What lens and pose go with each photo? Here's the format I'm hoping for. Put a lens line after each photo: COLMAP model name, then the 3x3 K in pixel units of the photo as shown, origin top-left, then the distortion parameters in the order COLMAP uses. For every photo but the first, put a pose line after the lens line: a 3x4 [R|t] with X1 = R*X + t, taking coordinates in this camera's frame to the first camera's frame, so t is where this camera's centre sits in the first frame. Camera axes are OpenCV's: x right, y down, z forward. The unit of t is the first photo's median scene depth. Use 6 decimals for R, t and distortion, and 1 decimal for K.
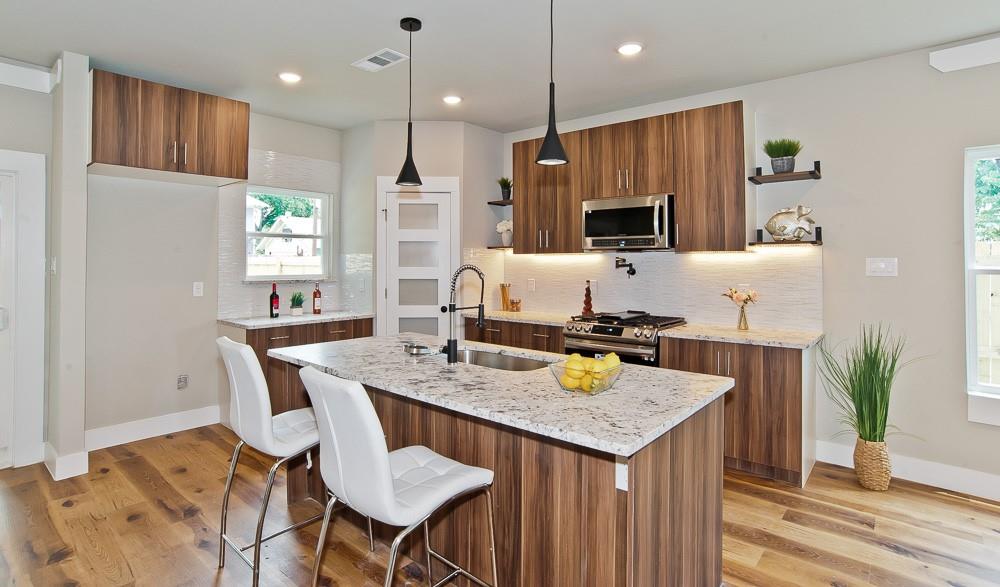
lens RADIAL K [[505.4, 0, 492.9], [0, 505.4, 254.2], [0, 0, 1]] dist [-0.041396, 0.015480]
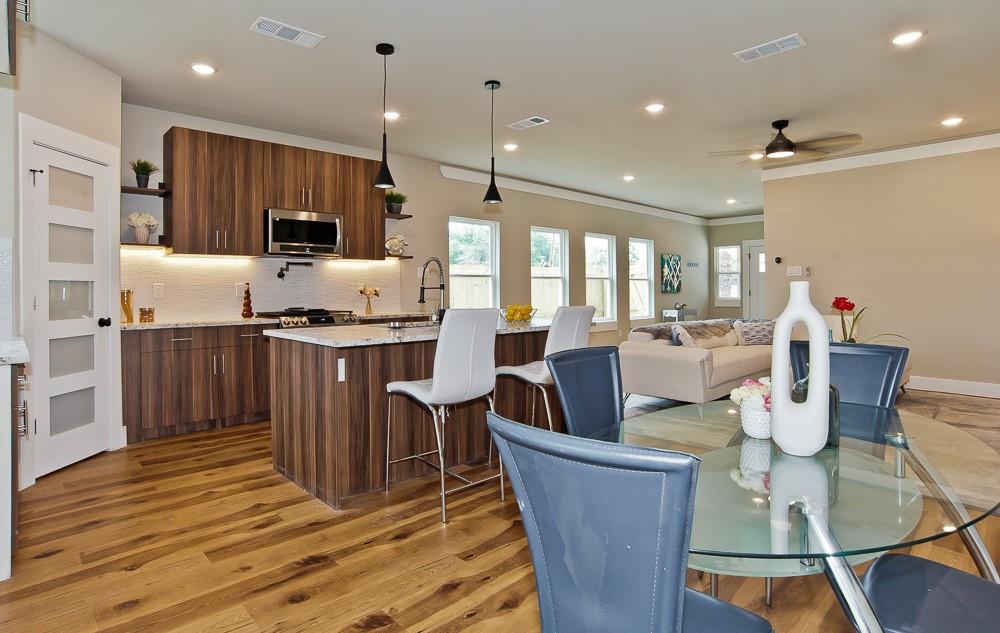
lens RADIAL K [[534.6, 0, 465.5], [0, 534.6, 286.2], [0, 0, 1]] dist [-0.007710, -0.000110]
pose [[0.146228, 0.004466, 0.989241, -0.887464], [-0.004912, 0.999981, -0.003789, 0.063271], [-0.989239, -0.004305, 0.146247, 0.412499]]
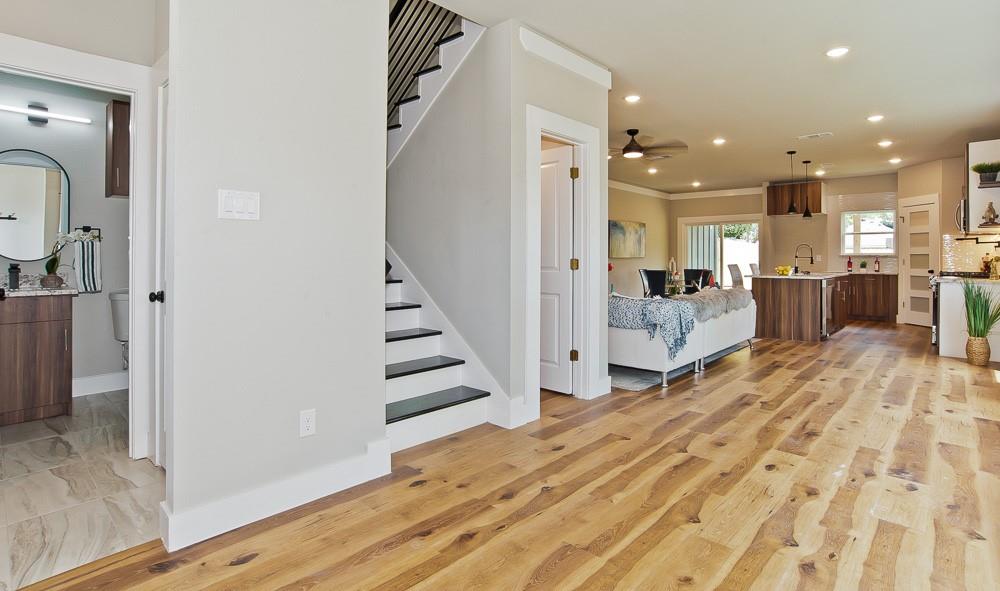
lens RADIAL K [[505.4, 0, 503.2], [0, 505.4, 249.6], [0, 0, 1]] dist [-0.041396, 0.015480]
pose [[-0.030126, -0.018027, -0.999384, 1.829846], [0.009000, 0.999792, -0.018306, 0.058524], [0.999506, -0.009546, -0.029957, -0.447173]]
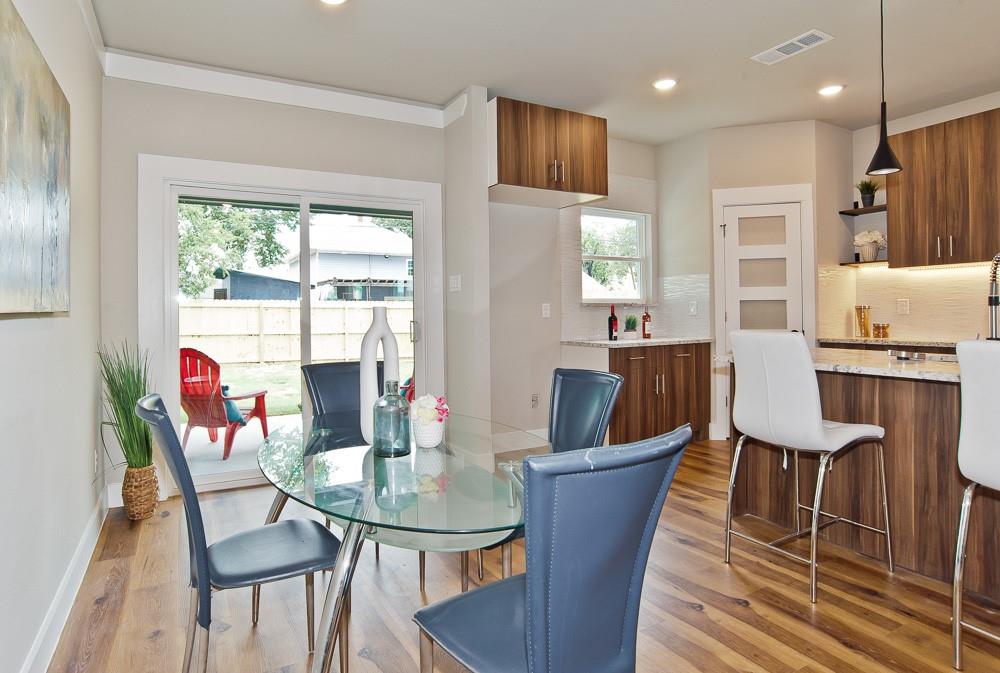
lens RADIAL K [[543.6, 0, 474.1], [0, 543.6, 308.8], [0, 0, 1]] dist [-0.029419, 0.004890]
pose [[0.939344, -0.012949, -0.342731, -0.342312], [0.015843, 0.999859, 0.005646, 0.057505], [0.342610, -0.010734, 0.939416, -0.090486]]
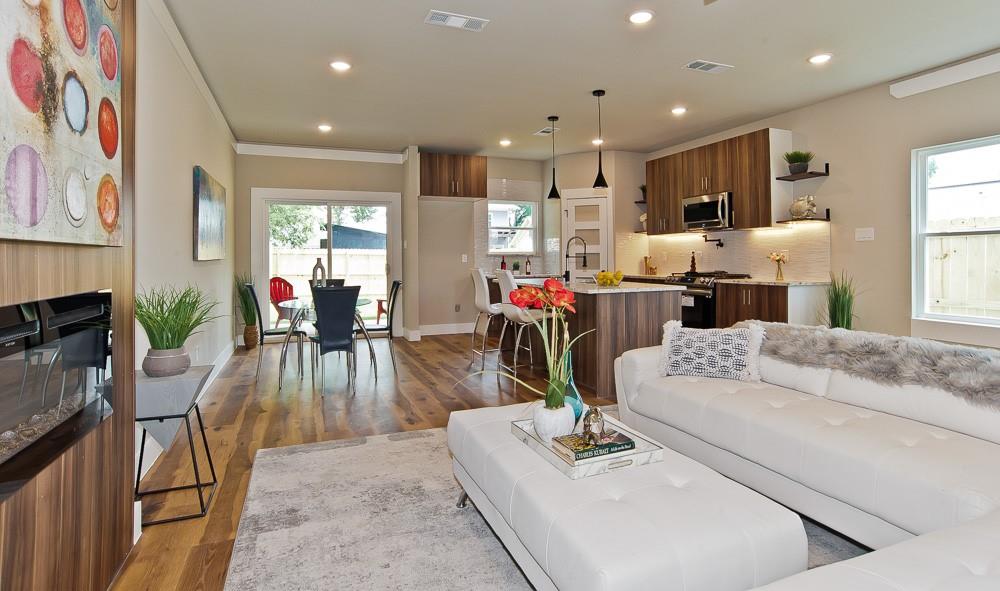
lens RADIAL K [[505.4, 0, 509.2], [0, 505.4, 259.1], [0, 0, 1]] dist [-0.041396, 0.015480]
pose [[0.896657, -0.006551, -0.442677, 0.376865], [0.013704, 0.999822, 0.012962, 0.049963], [0.442514, -0.017688, 0.896587, -0.592822]]
